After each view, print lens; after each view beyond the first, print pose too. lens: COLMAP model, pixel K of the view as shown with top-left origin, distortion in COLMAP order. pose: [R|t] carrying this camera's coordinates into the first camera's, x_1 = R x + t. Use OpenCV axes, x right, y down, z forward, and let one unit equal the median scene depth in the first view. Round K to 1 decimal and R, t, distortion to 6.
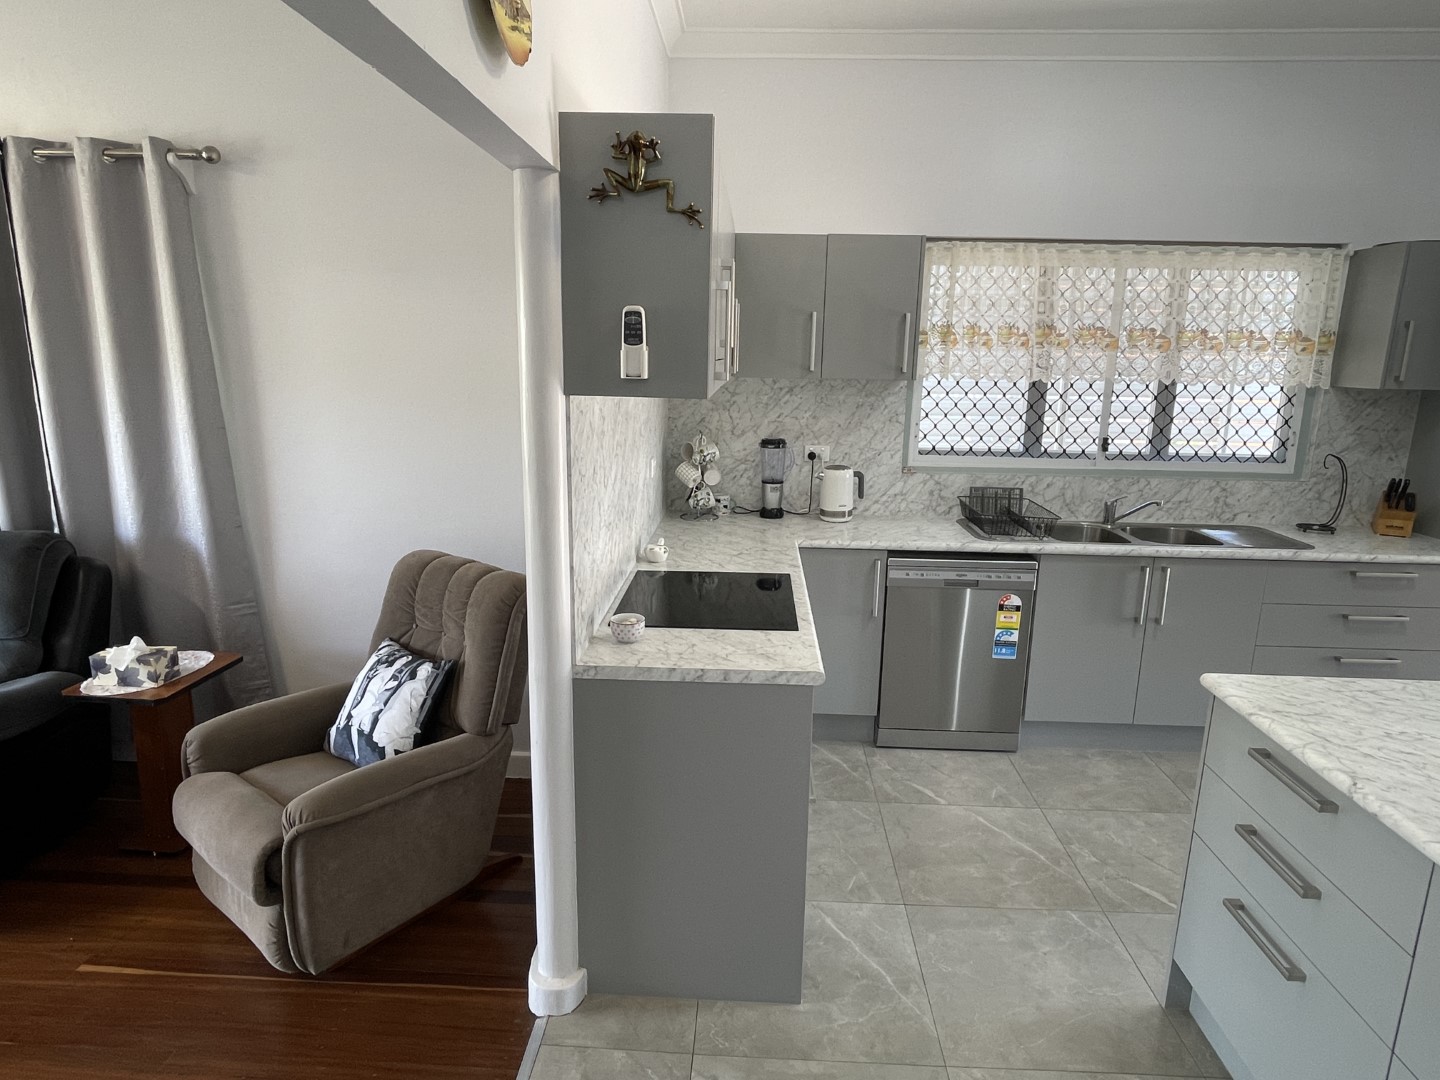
lens RADIAL K [[853.1, 0, 712.8], [0, 853.1, 530.8], [0, 0, 1]] dist [-0.003706, -0.000089]
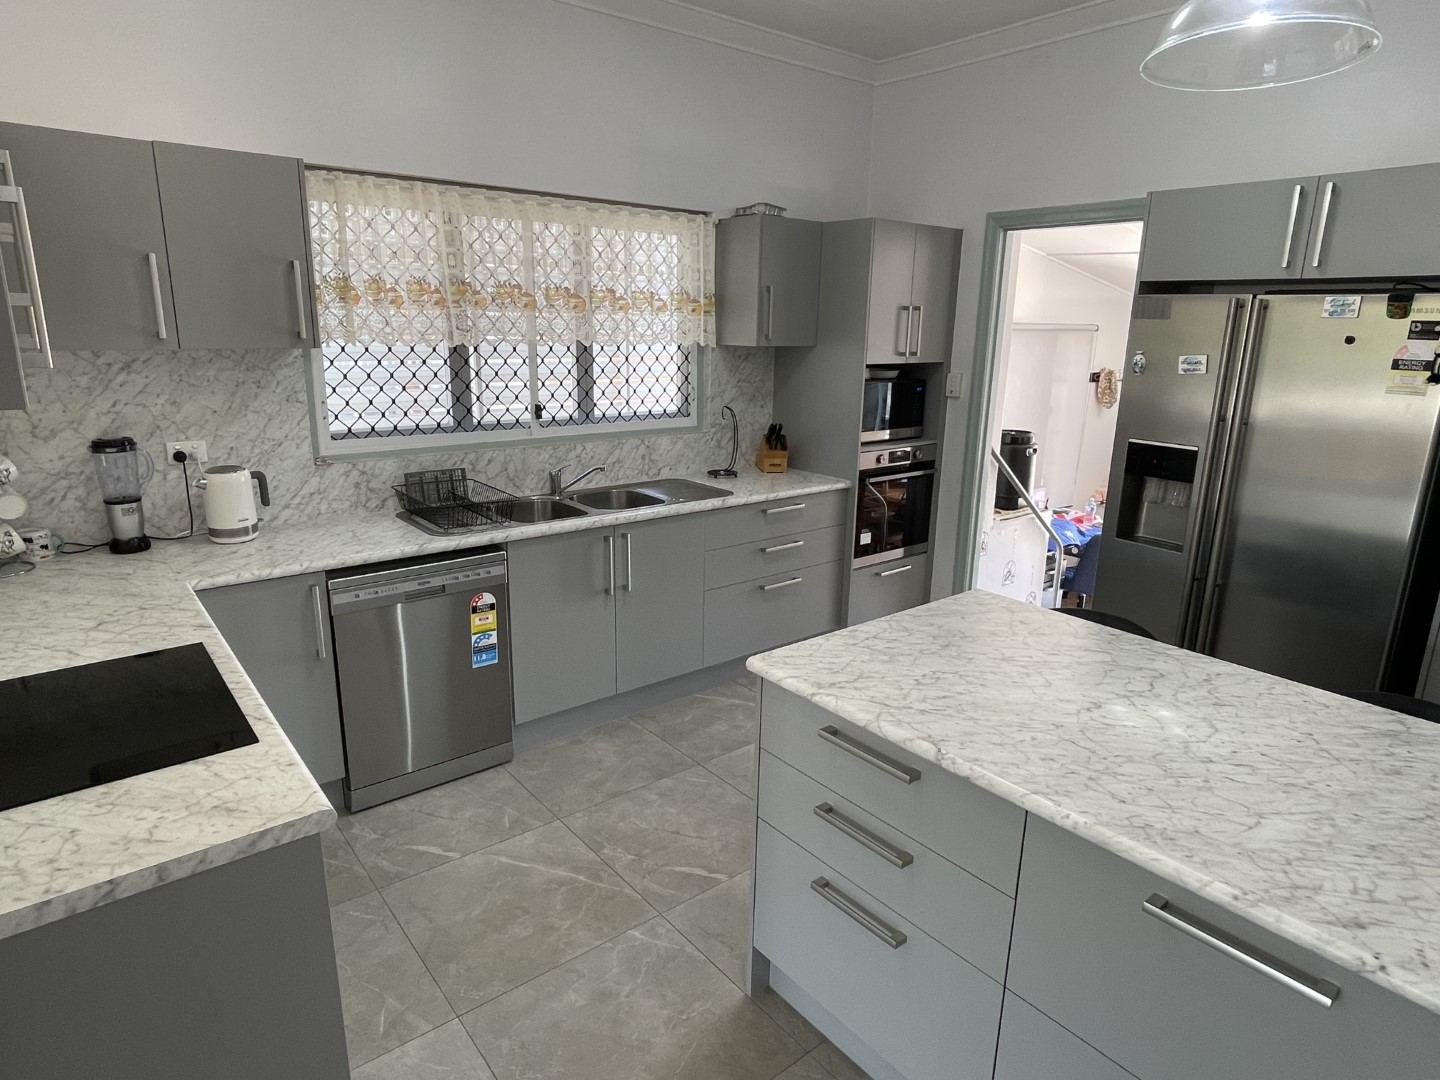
lens RADIAL K [[853.1, 0, 729.0], [0, 853.1, 536.3], [0, 0, 1]] dist [-0.003706, -0.000089]
pose [[0.742068, -0.167501, 0.649060, -0.020403], [0.131890, 0.985833, 0.103623, -0.038947], [-0.657222, 0.008709, 0.753647, 0.169099]]
